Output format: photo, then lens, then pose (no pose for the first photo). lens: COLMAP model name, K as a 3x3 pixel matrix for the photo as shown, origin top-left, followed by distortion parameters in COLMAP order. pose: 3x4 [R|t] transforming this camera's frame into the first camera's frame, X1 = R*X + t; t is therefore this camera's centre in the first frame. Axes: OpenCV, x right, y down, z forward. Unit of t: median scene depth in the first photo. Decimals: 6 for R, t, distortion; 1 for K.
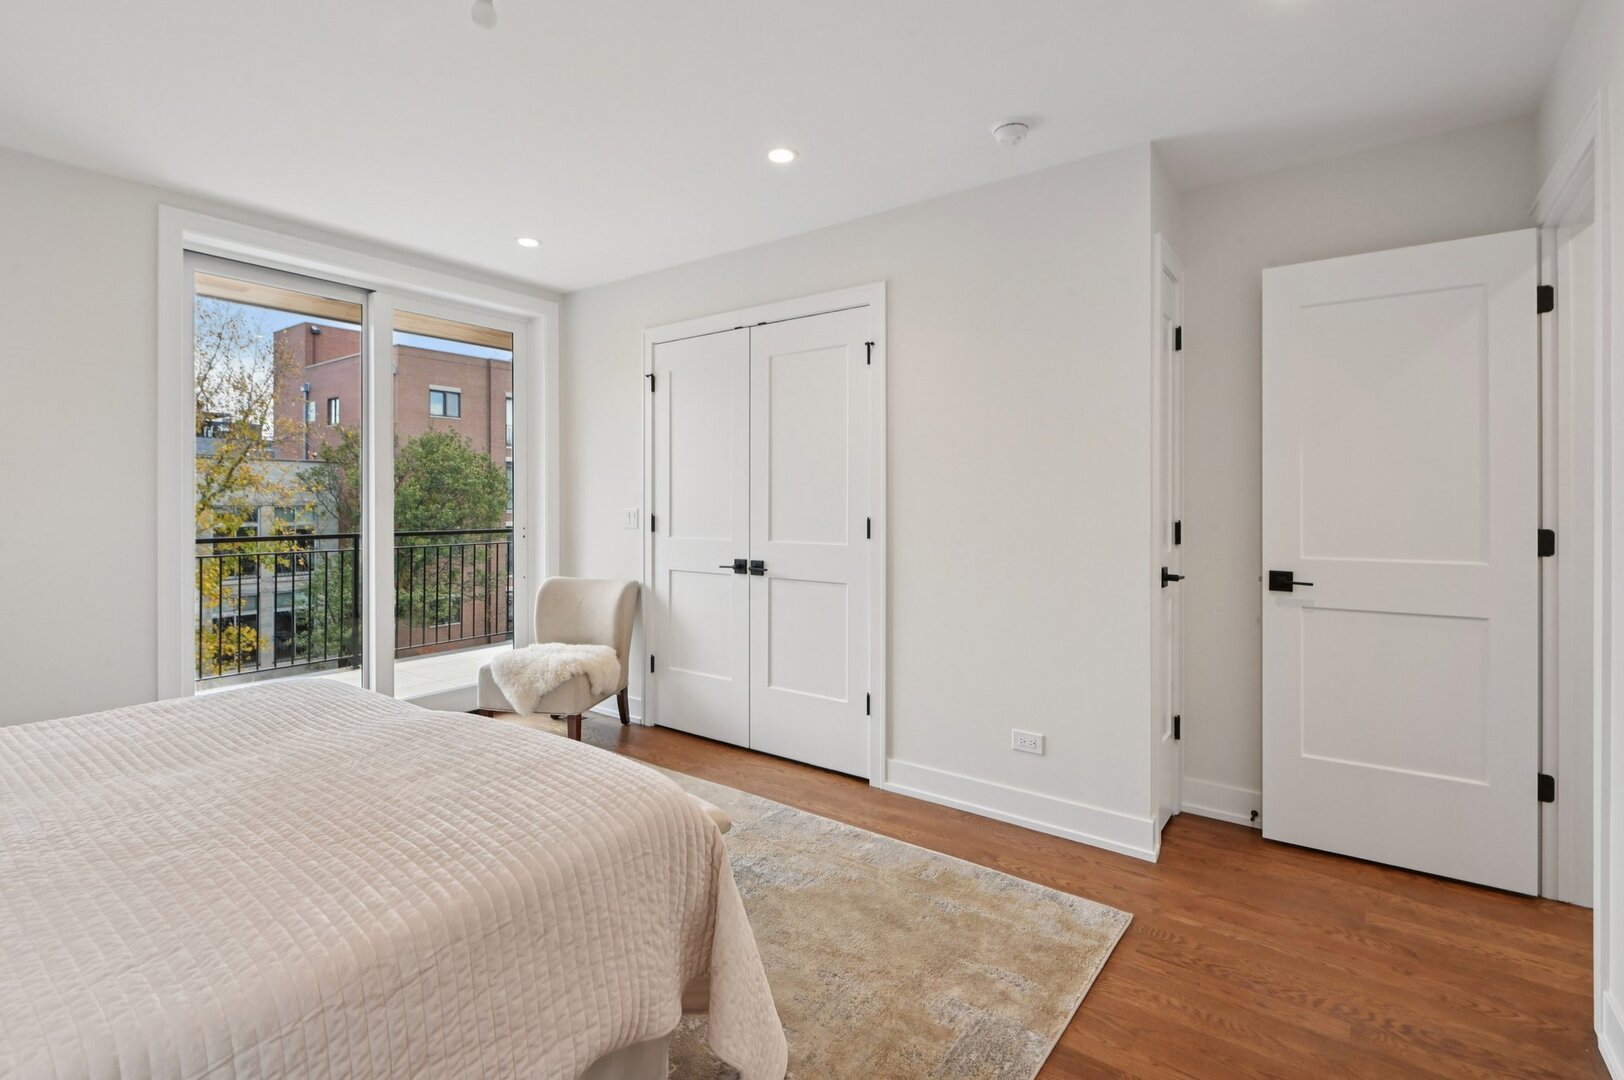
lens RADIAL K [[758.3, 0, 803.3], [0, 758.3, 505.4], [0, 0, 1]] dist [0.000961, -0.000666]
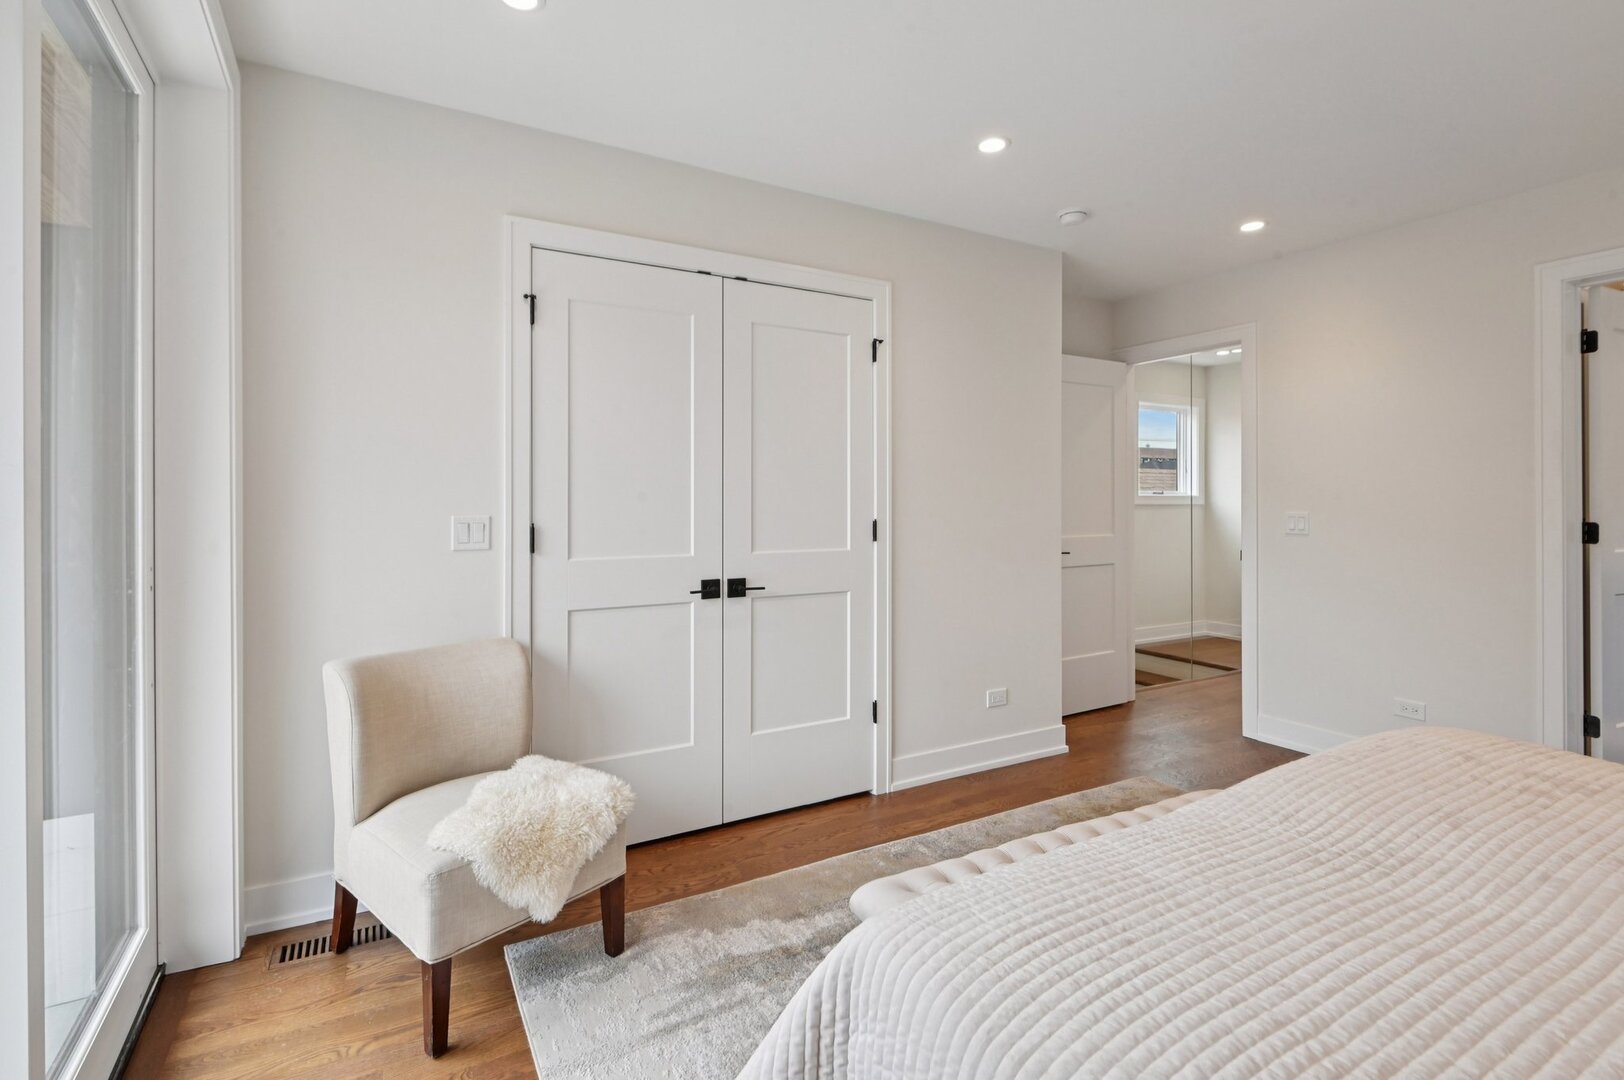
lens RADIAL K [[768.9, 0, 795.5], [0, 768.9, 508.1], [0, 0, 1]] dist [0.003492, -0.000151]
pose [[0.402105, -0.006902, 0.915568, -0.859350], [0.005881, 0.999970, 0.004956, -0.004073], [-0.915575, 0.003391, 0.402134, 0.701905]]
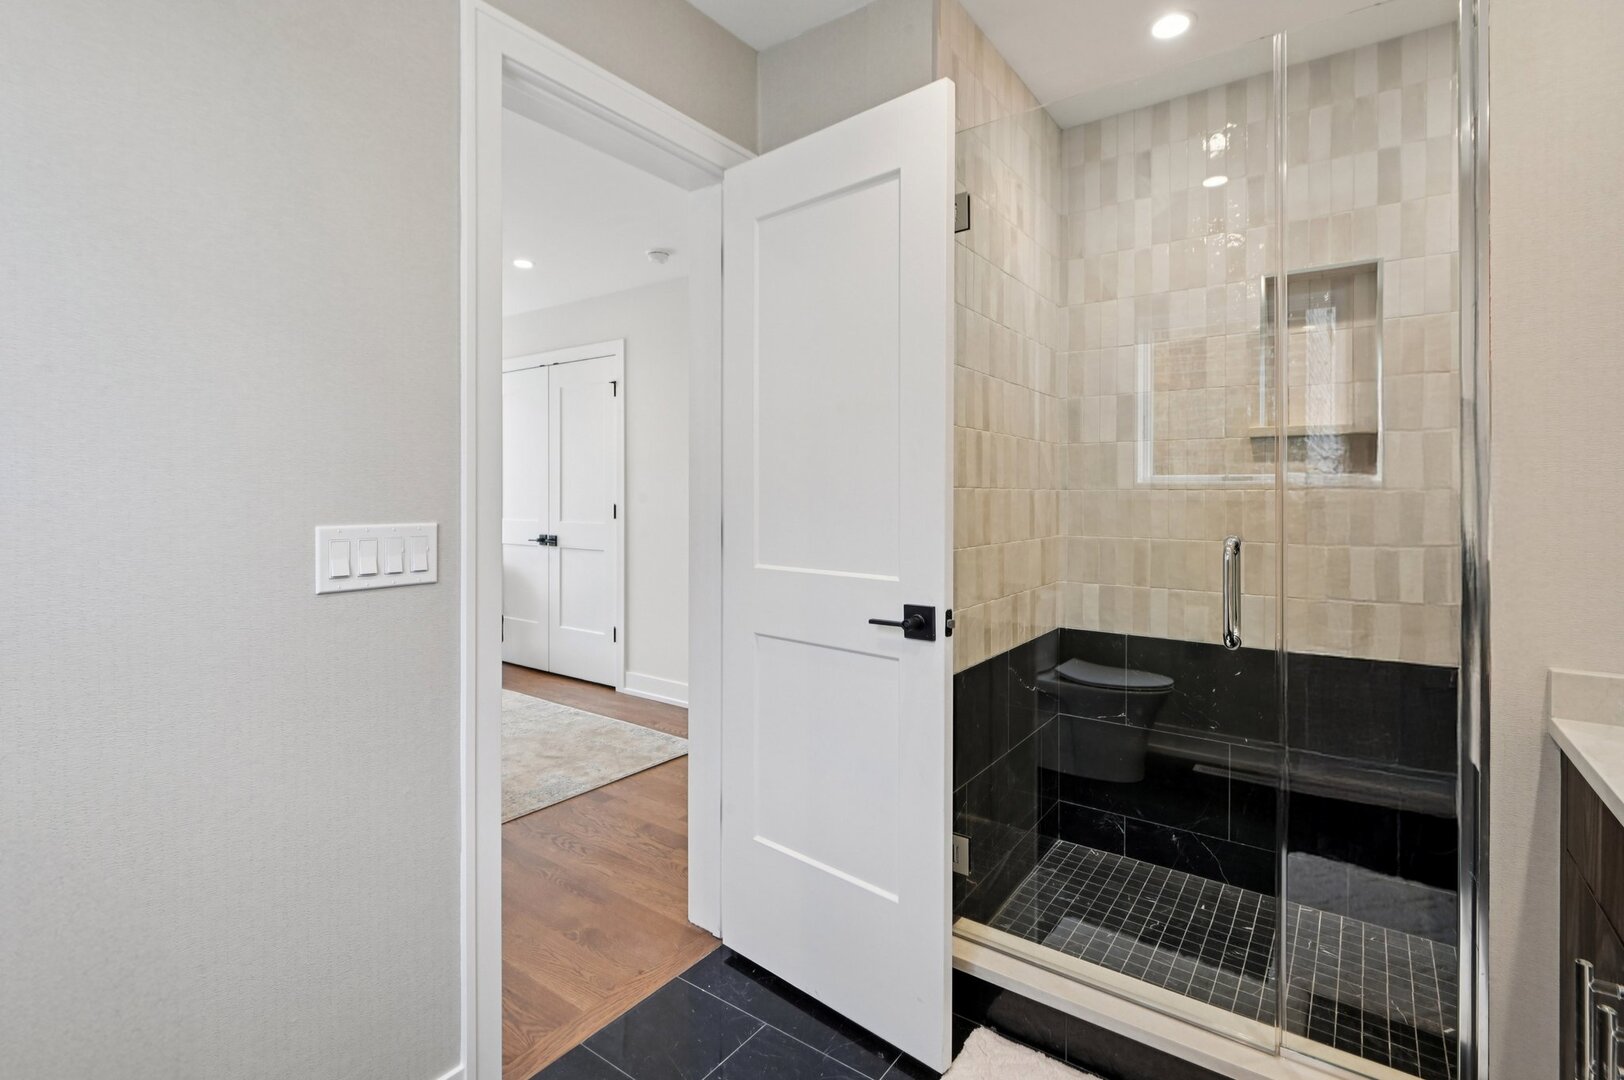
lens RADIAL K [[758.5, 0, 801.7], [0, 758.5, 496.0], [0, 0, 1]] dist [-0.004400, -0.001215]
pose [[0.999938, -0.002876, 0.010789, 0.424577], [0.002859, 0.999995, 0.001637, -0.000115], [-0.010793, -0.001607, 0.999940, -0.433623]]
